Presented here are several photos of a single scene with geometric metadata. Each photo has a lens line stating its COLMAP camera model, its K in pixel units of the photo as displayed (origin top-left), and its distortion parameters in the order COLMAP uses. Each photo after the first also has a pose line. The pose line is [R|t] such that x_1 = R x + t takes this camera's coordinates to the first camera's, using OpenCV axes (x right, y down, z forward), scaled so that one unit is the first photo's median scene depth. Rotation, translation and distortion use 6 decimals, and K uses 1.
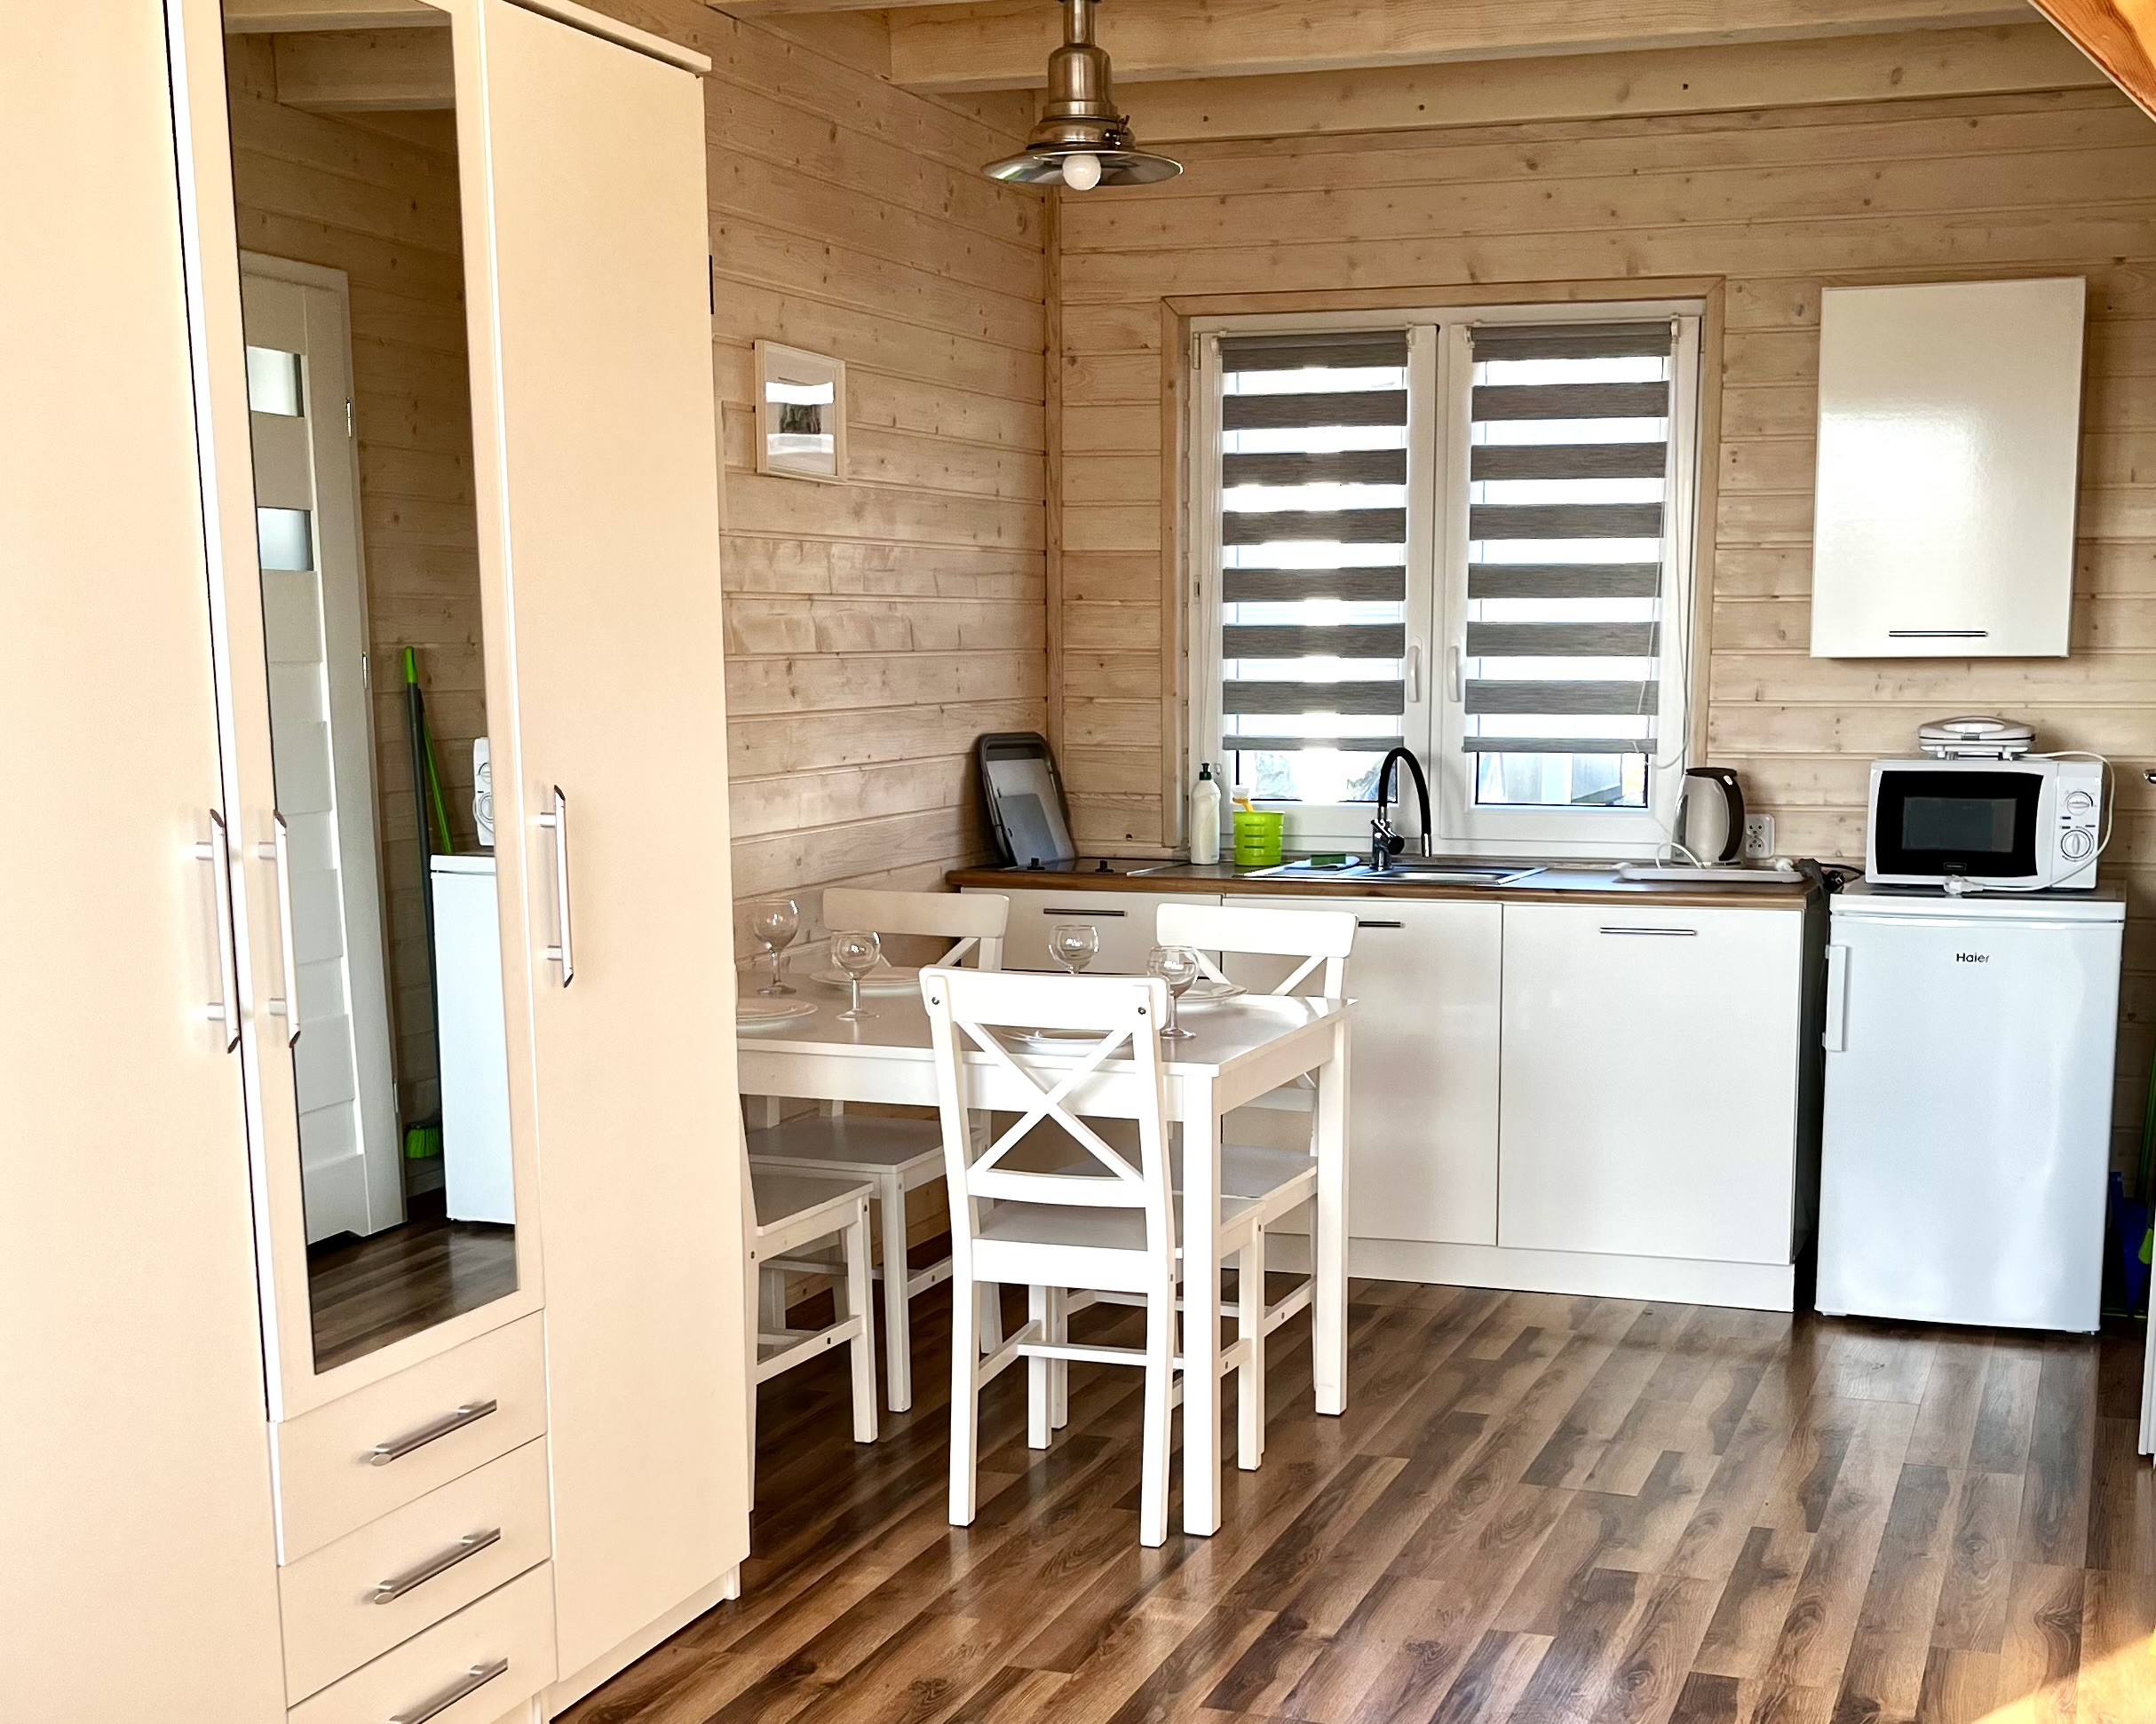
lens RADIAL K [[2668.3, 0, 1236.1], [0, 2668.3, 1148.5], [0, 0, 1]] dist [0.157731, -0.582981]
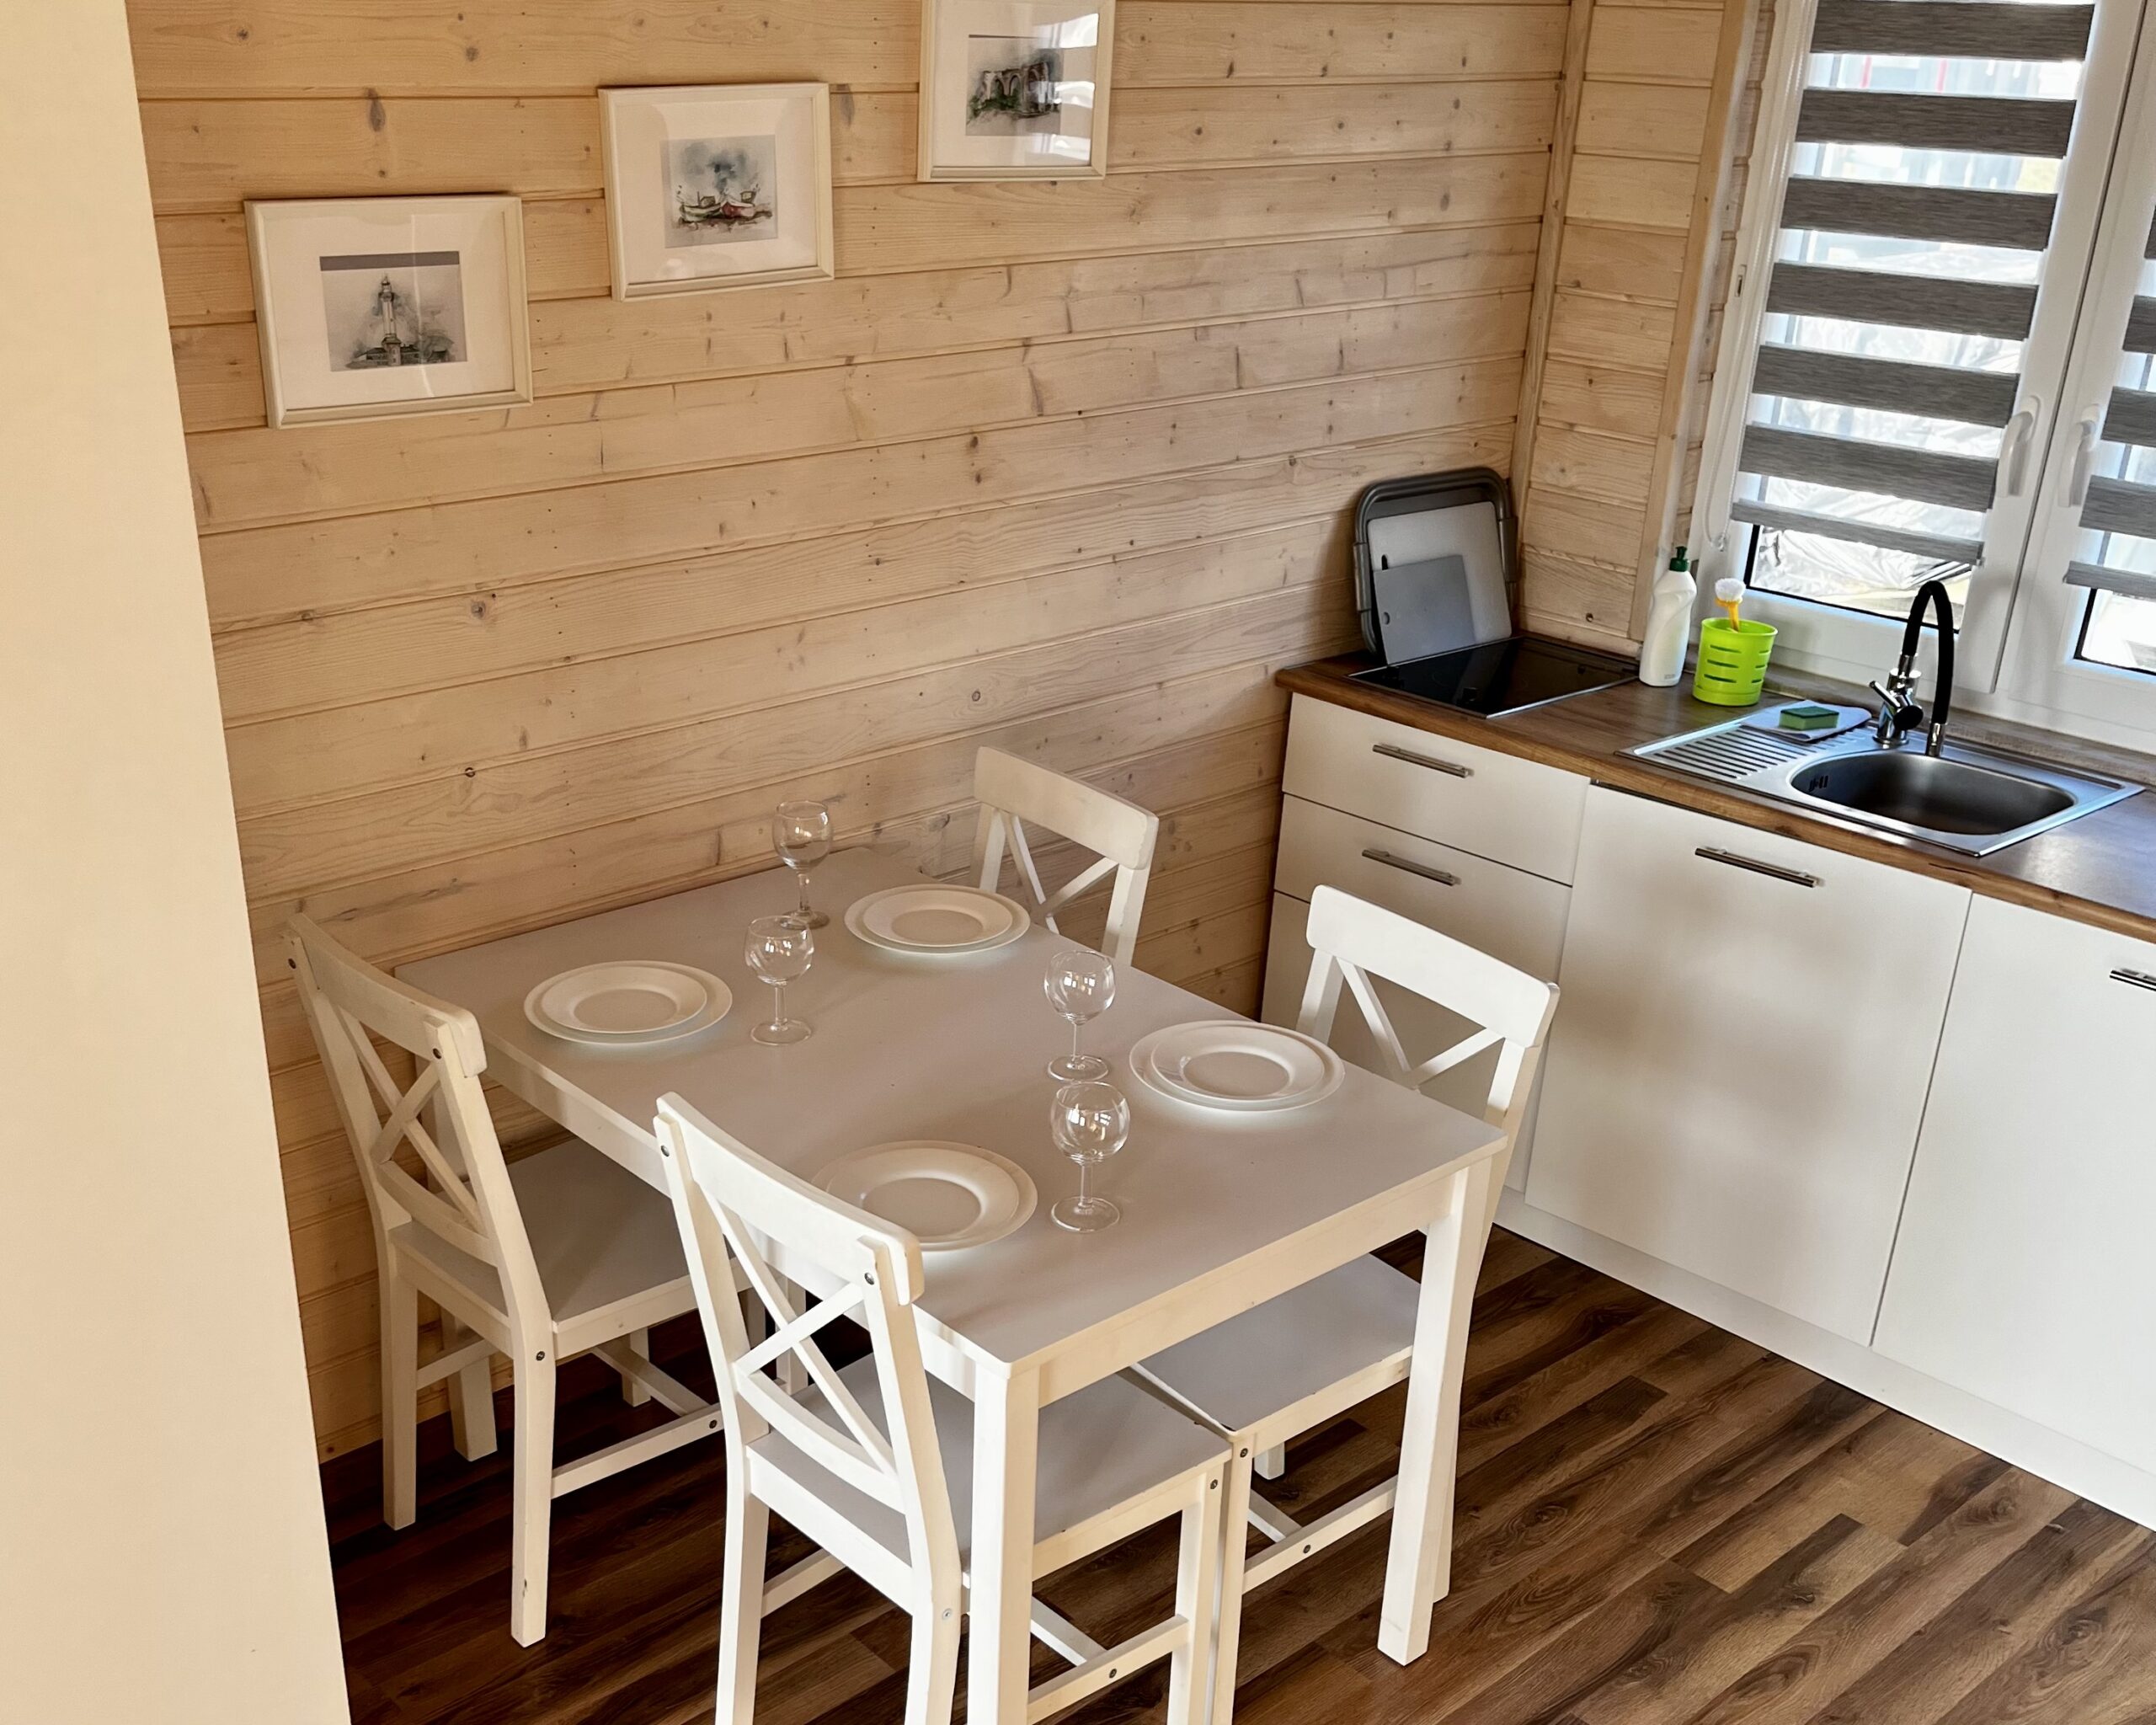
lens RADIAL K [[2244.2, 0, 988.7], [0, 2244.2, 1081.1], [0, 0, 1]] dist [0.023688, -0.022270]
pose [[0.862465, 0.236235, -0.447601, 0.156230], [-0.116421, 0.953269, 0.278790, -0.180349], [0.492544, -0.188336, 0.849664, 0.424739]]
